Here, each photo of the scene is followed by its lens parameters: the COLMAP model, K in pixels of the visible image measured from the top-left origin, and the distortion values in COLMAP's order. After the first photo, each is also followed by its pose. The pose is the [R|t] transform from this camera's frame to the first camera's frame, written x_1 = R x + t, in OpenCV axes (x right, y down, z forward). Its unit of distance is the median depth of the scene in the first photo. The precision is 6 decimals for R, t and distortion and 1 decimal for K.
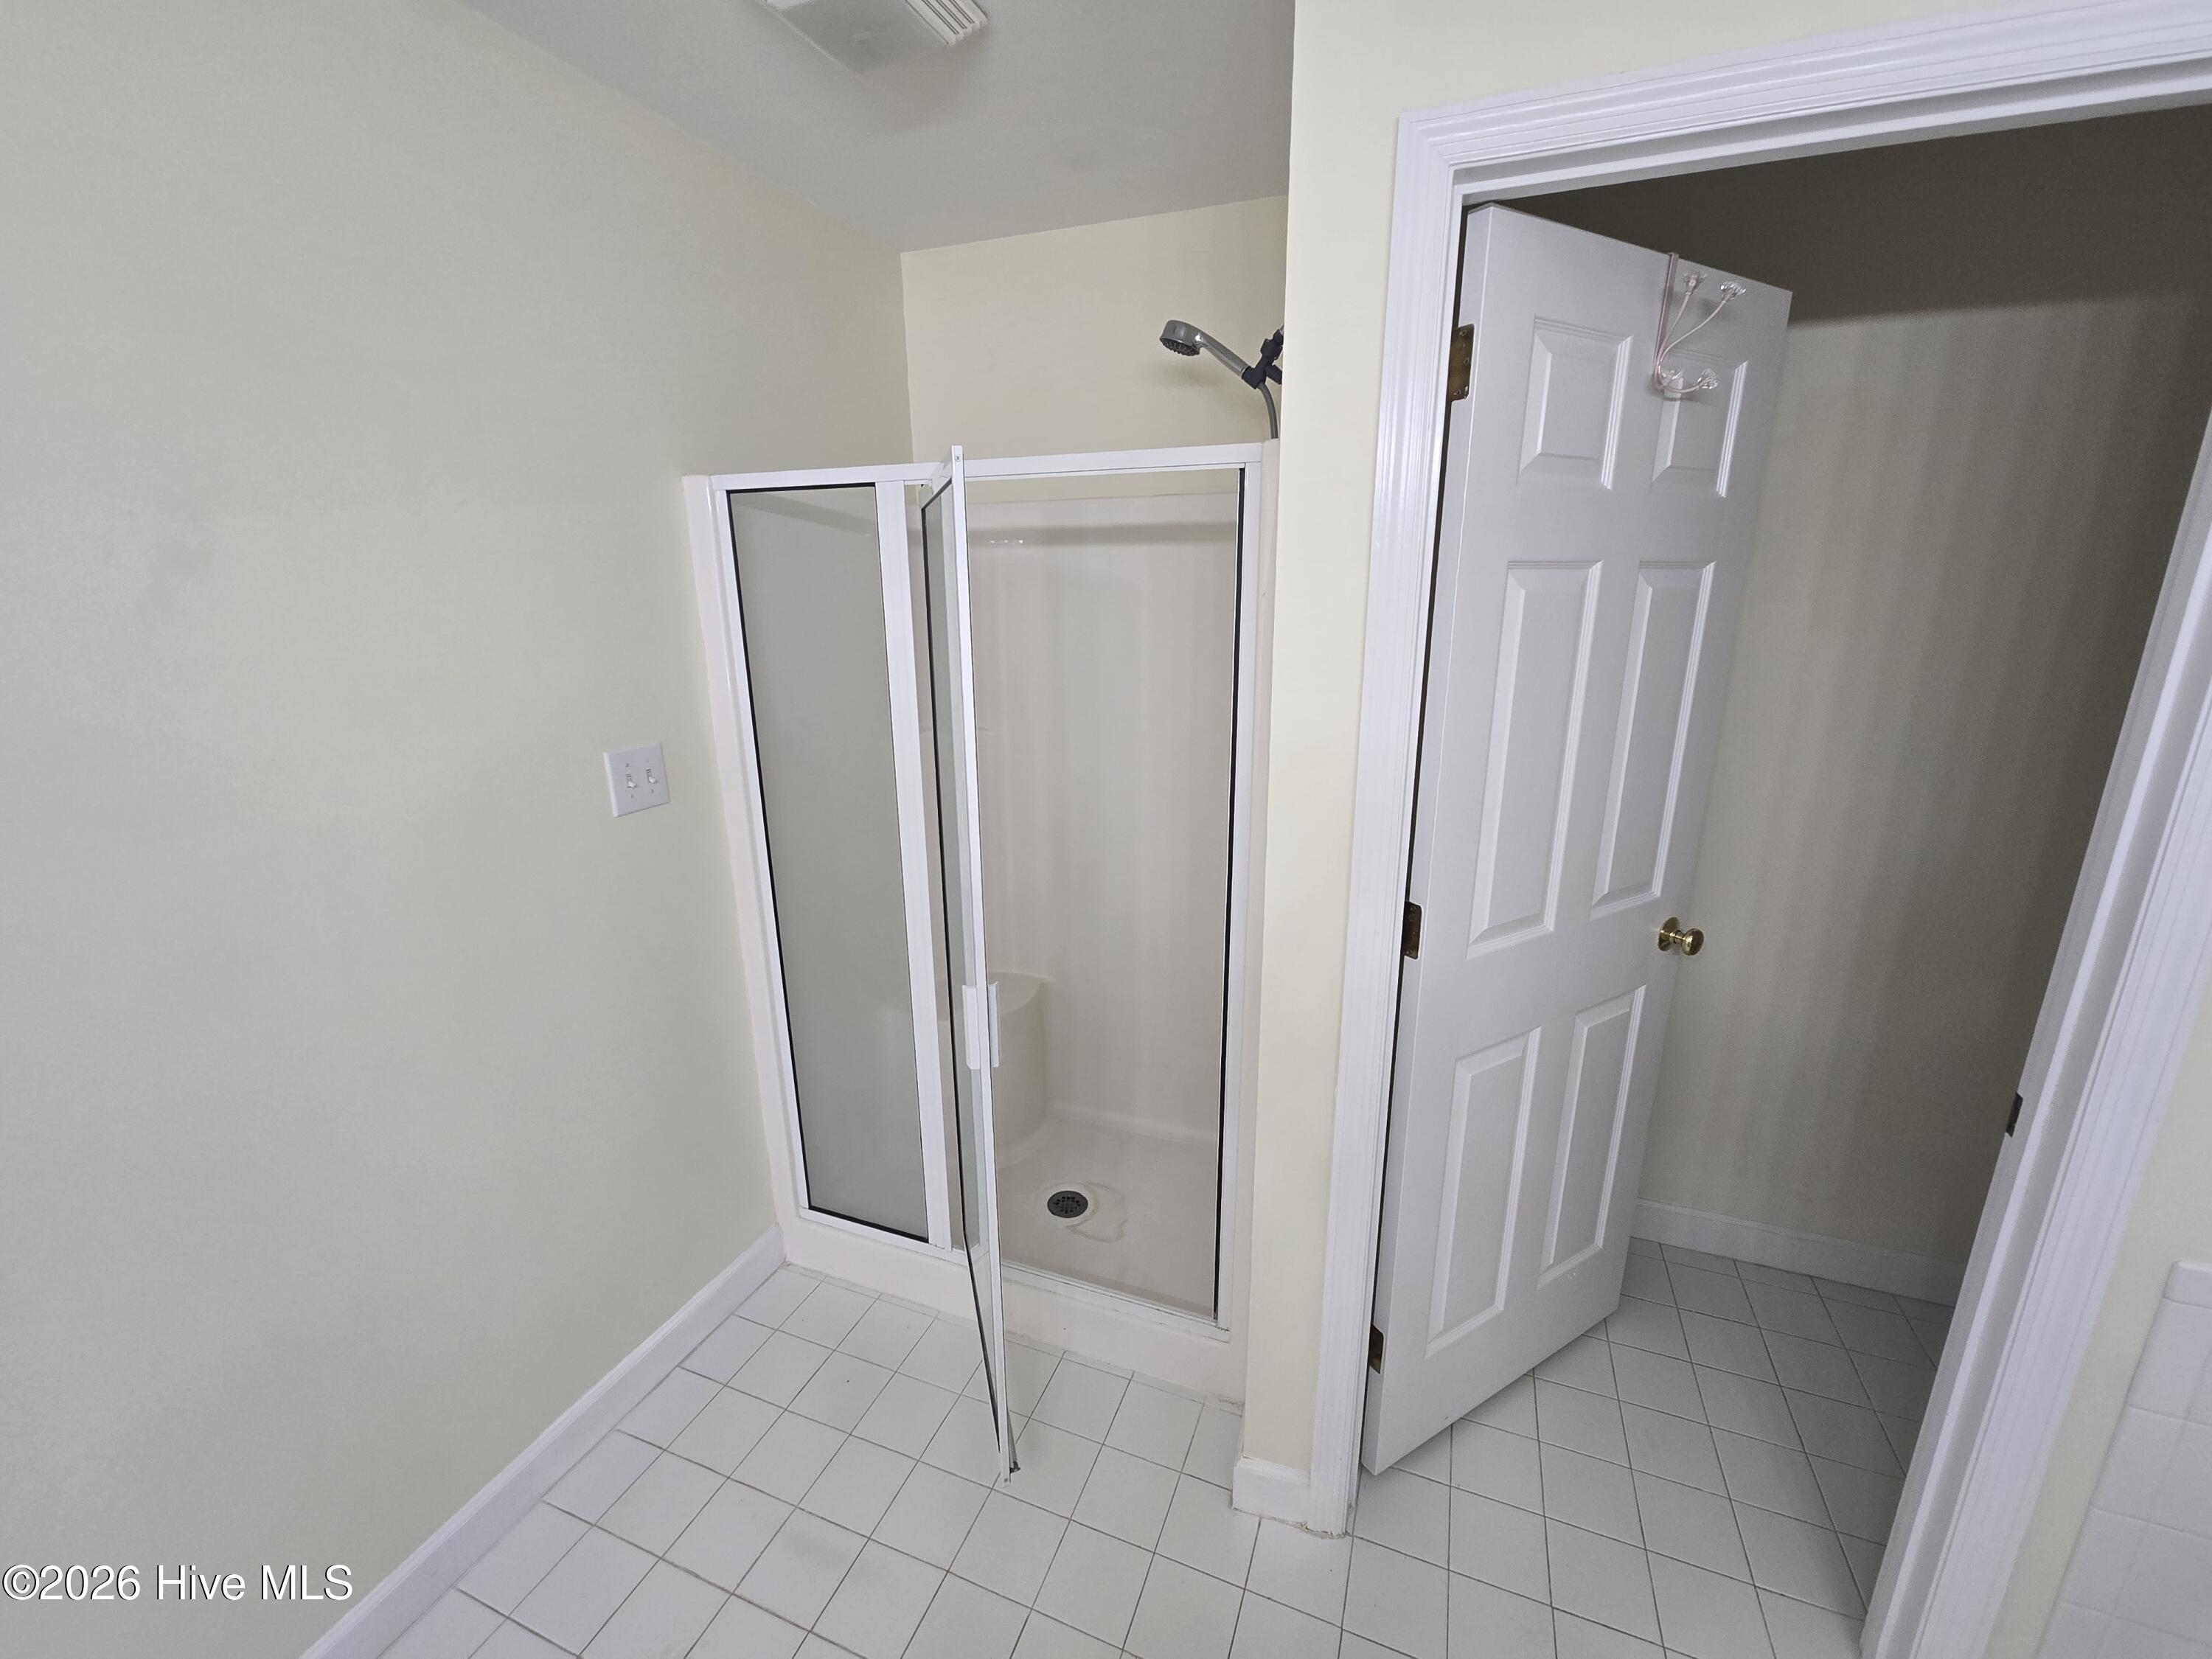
lens RADIAL K [[907.1, 0, 1105.4], [0, 907.1, 825.7], [0, 0, 1]] dist [-0.000752, 0.000015]
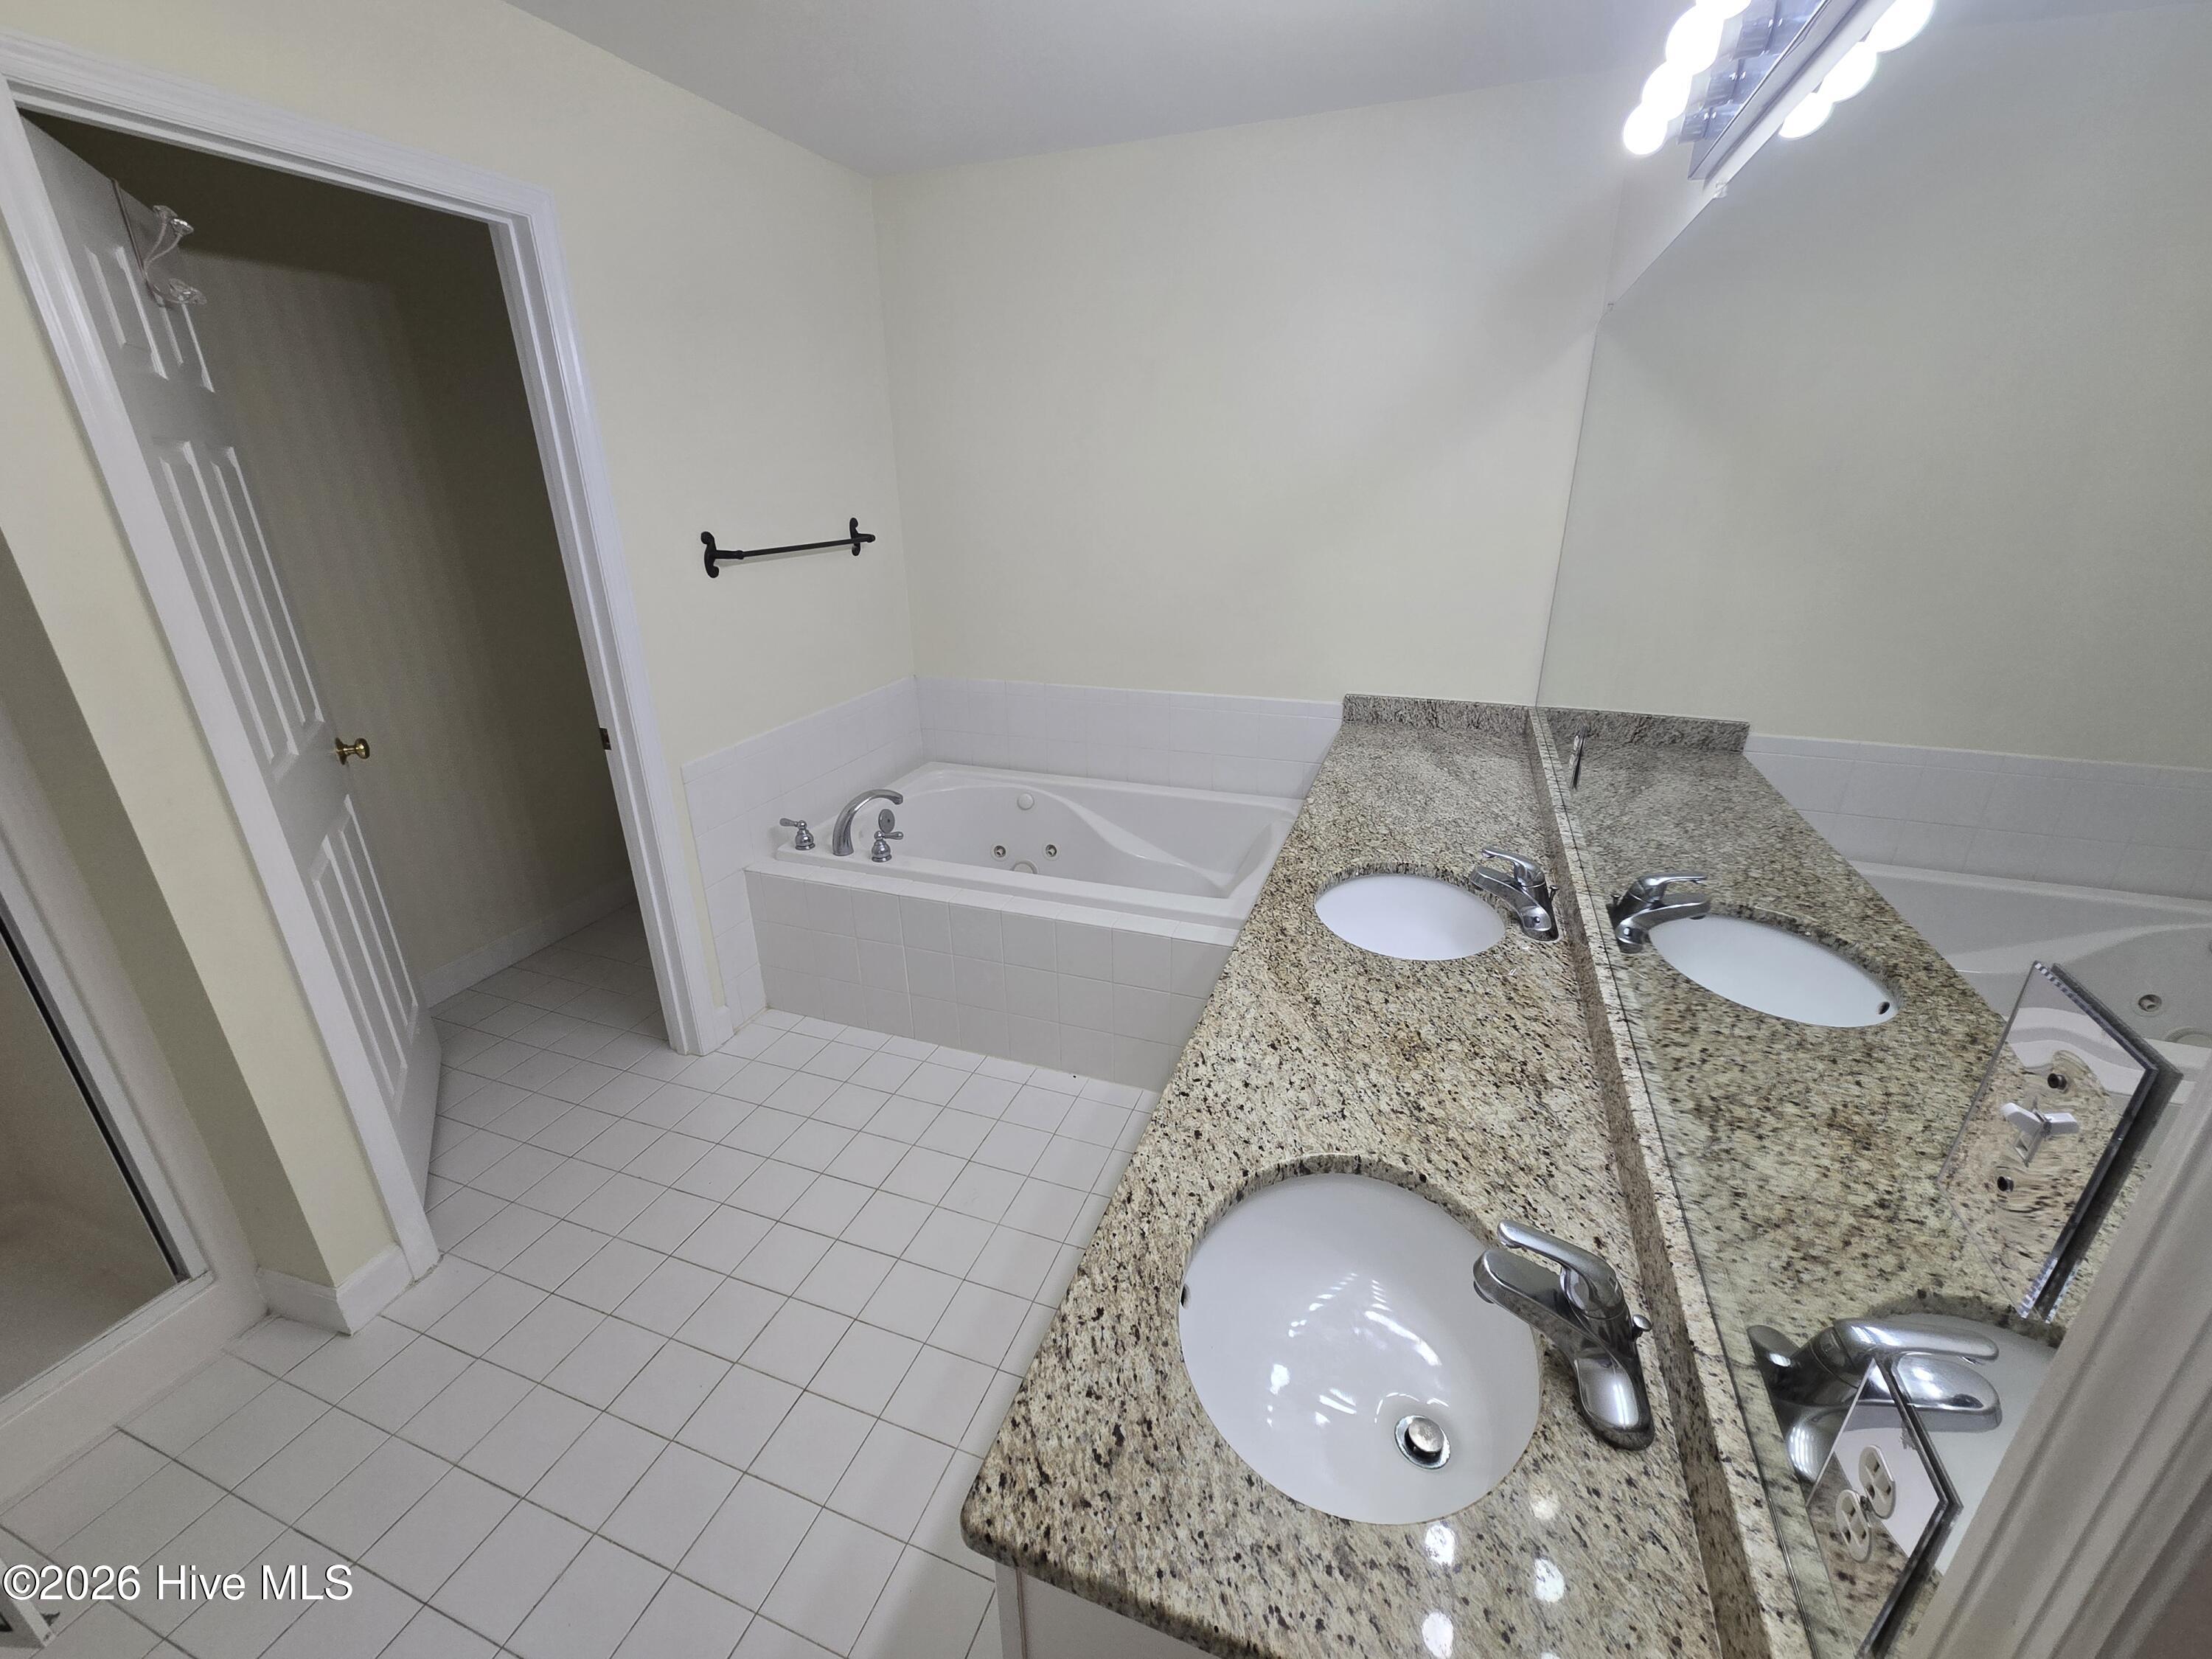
lens RADIAL K [[907.1, 0, 1103.1], [0, 907.1, 825.9], [0, 0, 1]] dist [-0.000752, 0.000015]
pose [[-0.023631, -0.361204, 0.932188, -0.632393], [0.274843, 0.894171, 0.353440, 0.058071], [-0.961199, 0.264558, 0.078145, -0.103137]]
